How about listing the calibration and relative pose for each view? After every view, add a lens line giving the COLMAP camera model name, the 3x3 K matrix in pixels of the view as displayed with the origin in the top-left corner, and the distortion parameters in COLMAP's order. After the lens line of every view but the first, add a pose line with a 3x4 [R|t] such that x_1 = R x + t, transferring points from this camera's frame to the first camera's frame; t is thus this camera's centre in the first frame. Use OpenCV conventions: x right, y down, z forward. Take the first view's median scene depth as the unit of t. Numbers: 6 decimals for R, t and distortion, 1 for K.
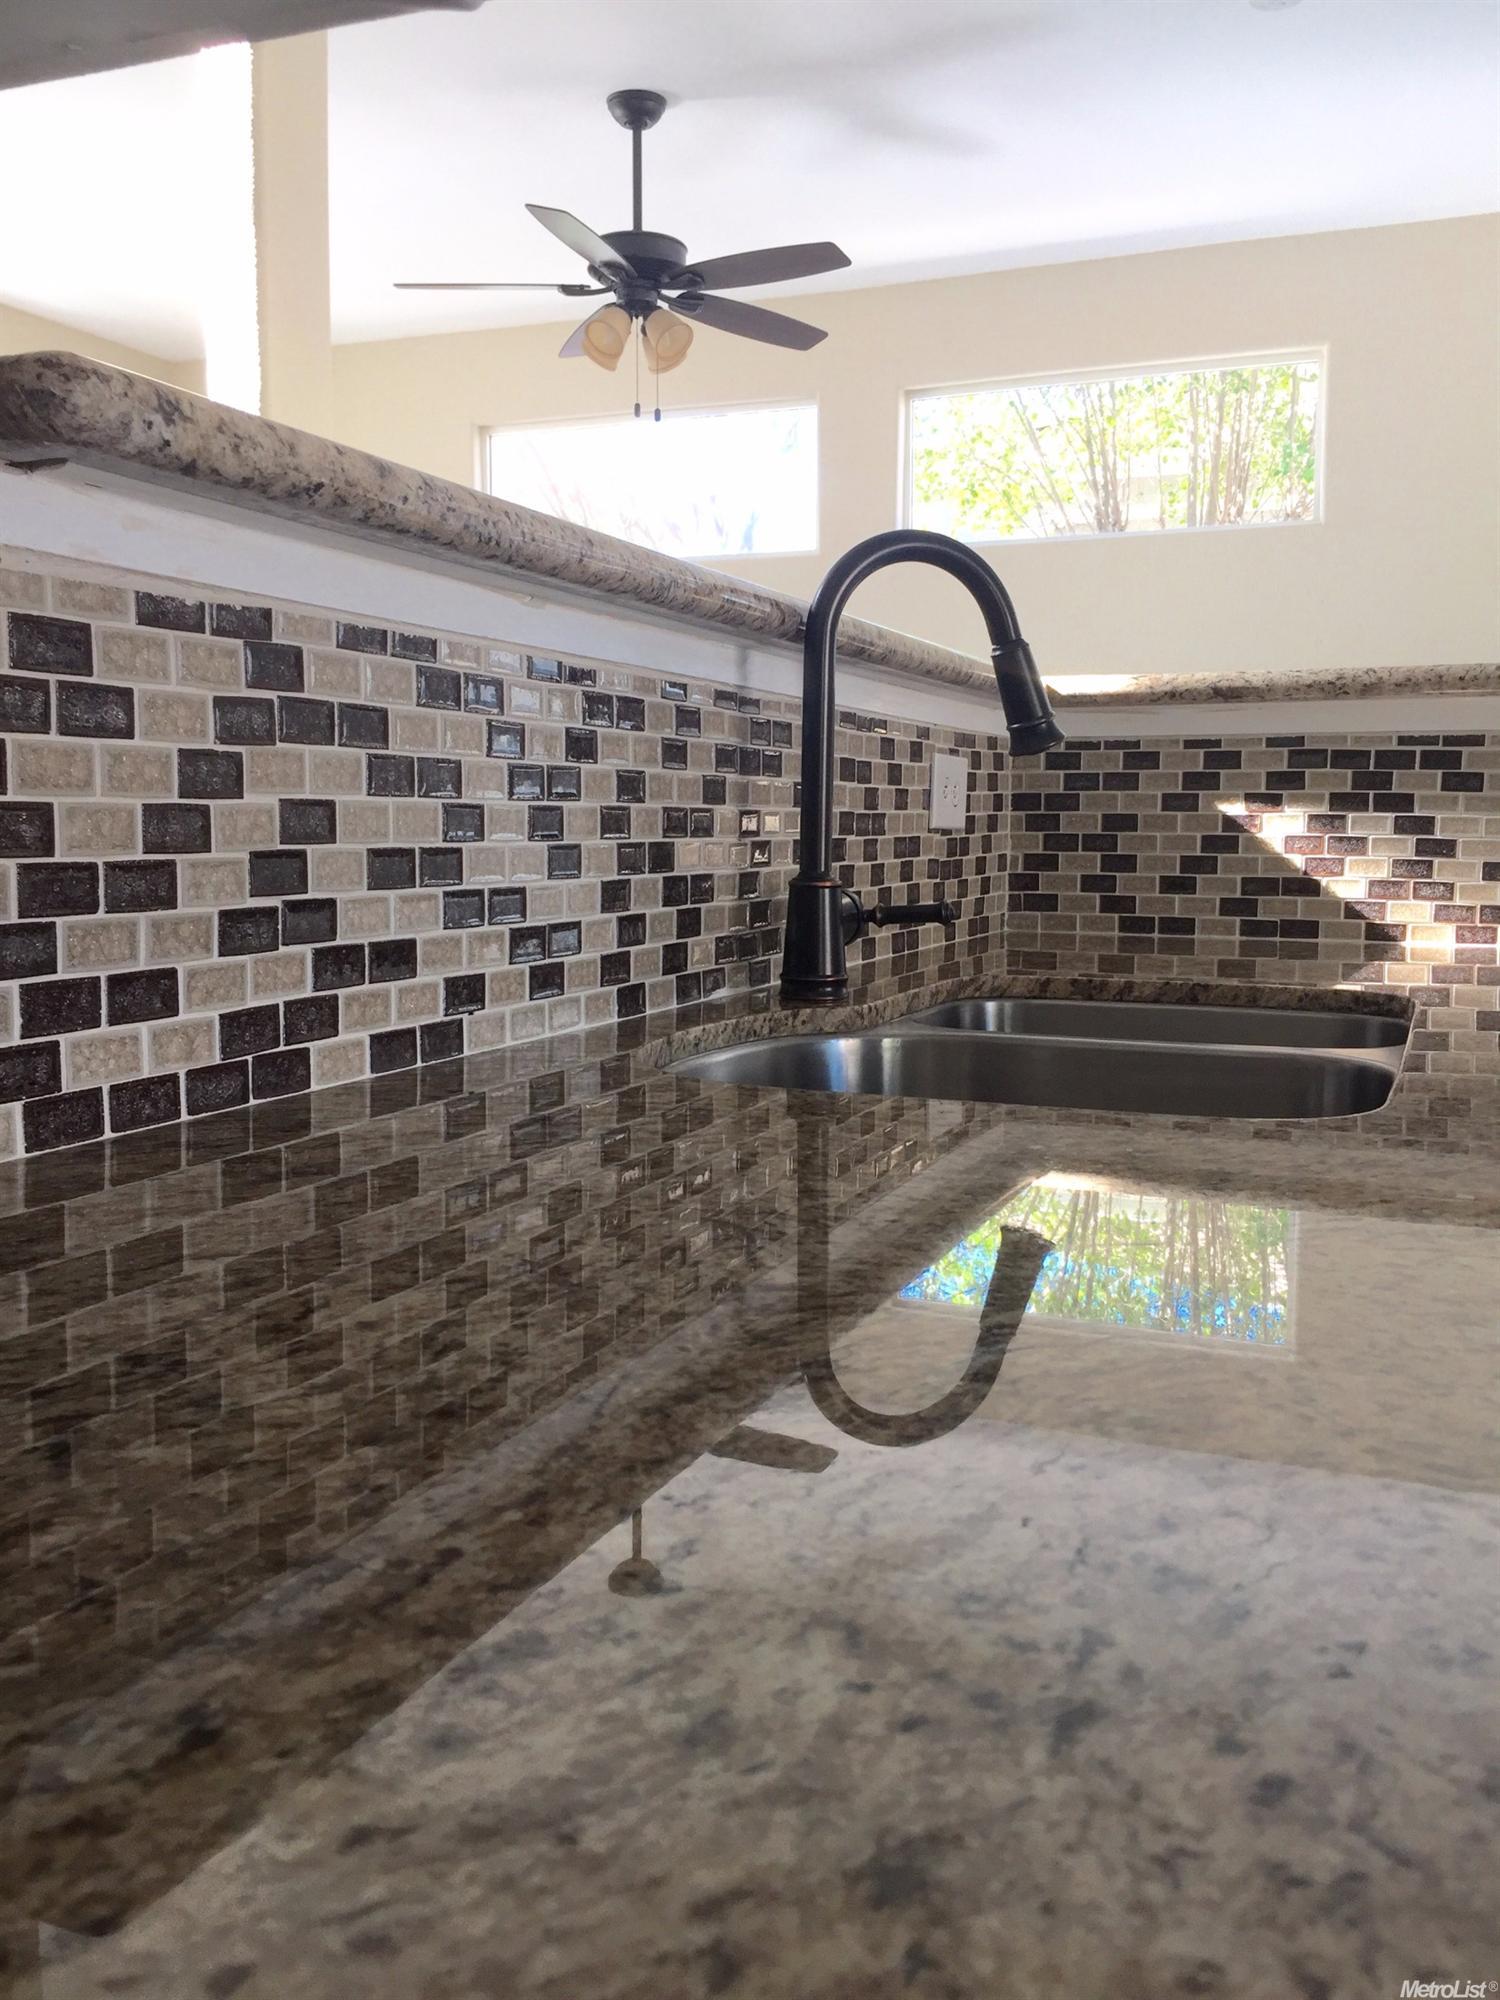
lens RADIAL K [[1729.0, 0, 766.1], [0, 1729.0, 990.5], [0, 0, 1]] dist [0.069673, -0.107345]
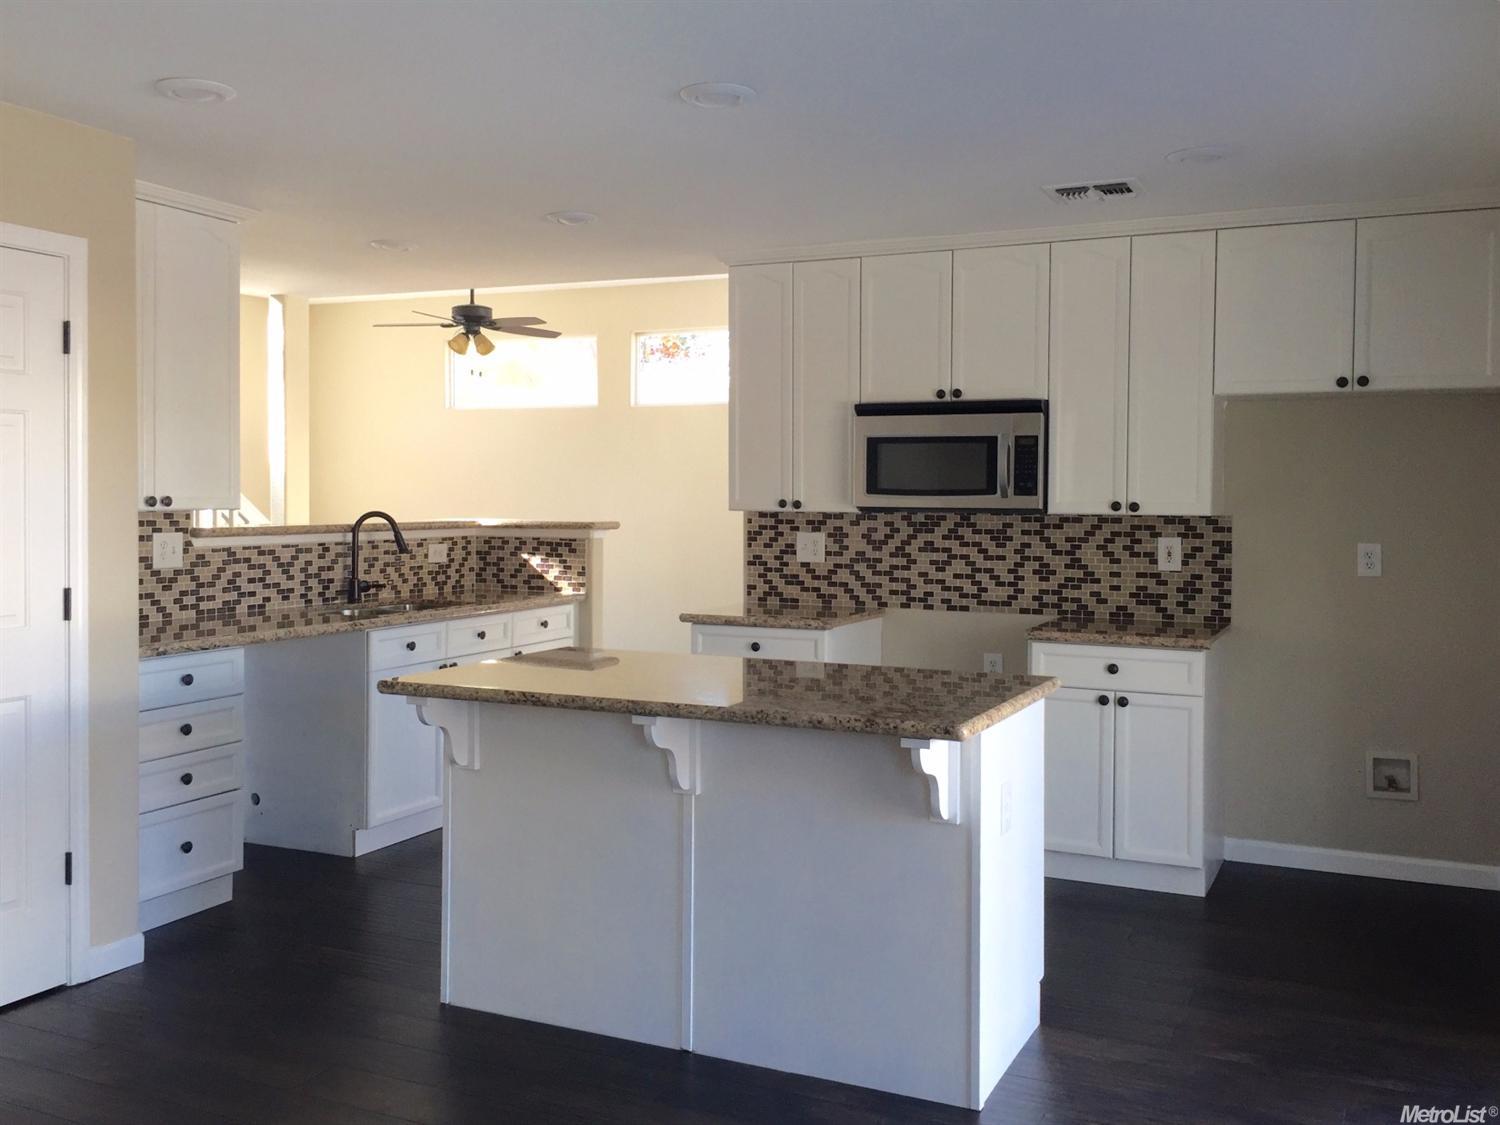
lens RADIAL K [[1431.3, 0, 750.3], [0, 1431.3, 544.7], [0, 0, 1]] dist [0.052655, -0.024469]
pose [[0.997420, 0.002923, -0.071729, 1.020749], [-0.007067, 0.998315, -0.057588, 0.047630], [0.071440, 0.057947, 0.995760, -2.141703]]
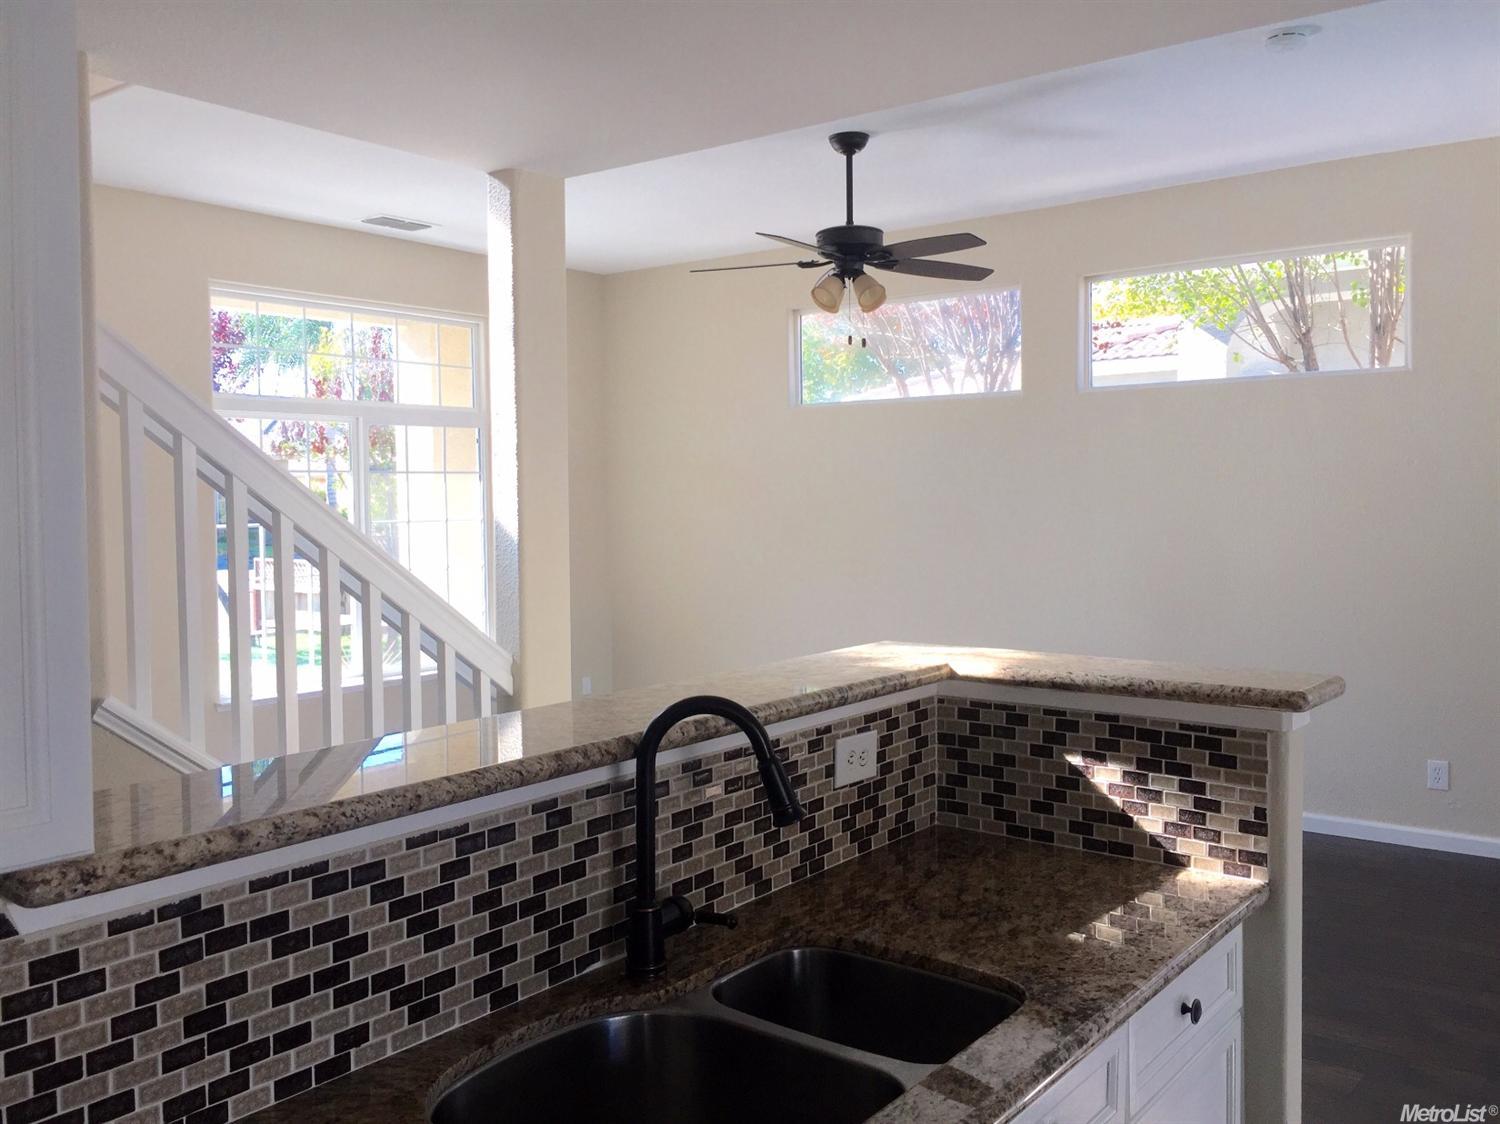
lens RADIAL K [[1296.8, 0, 749.0], [0, 1296.8, 541.6], [0, 0, 1]] dist [0.069673, -0.107345]
pose [[0.959892, -0.006108, -0.280304, 0.328244], [-0.008322, 0.998701, -0.050260, -0.240211], [0.280247, 0.050577, 0.958595, -0.133357]]
